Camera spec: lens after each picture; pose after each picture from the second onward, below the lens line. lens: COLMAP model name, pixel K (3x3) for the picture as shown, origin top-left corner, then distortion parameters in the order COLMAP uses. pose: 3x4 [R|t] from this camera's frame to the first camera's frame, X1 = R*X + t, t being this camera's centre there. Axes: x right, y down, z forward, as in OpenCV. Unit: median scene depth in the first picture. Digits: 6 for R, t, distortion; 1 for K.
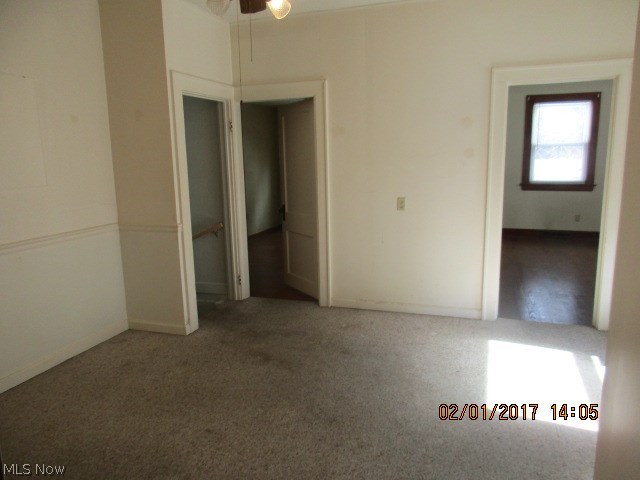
lens RADIAL K [[479.6, 0, 322.6], [0, 479.6, 242.1], [0, 0, 1]] dist [0.001509, -0.006431]
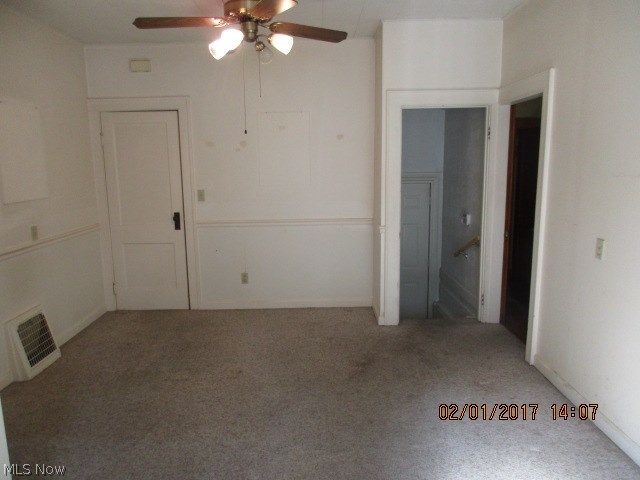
lens RADIAL K [[479.6, 0, 318.2], [0, 479.6, 242.7], [0, 0, 1]] dist [0.001509, -0.006431]
pose [[0.317278, 0.178008, -0.931476, 0.700489], [-0.162594, 0.977892, 0.131495, -0.122061], [0.934290, 0.109731, 0.339207, 0.475133]]
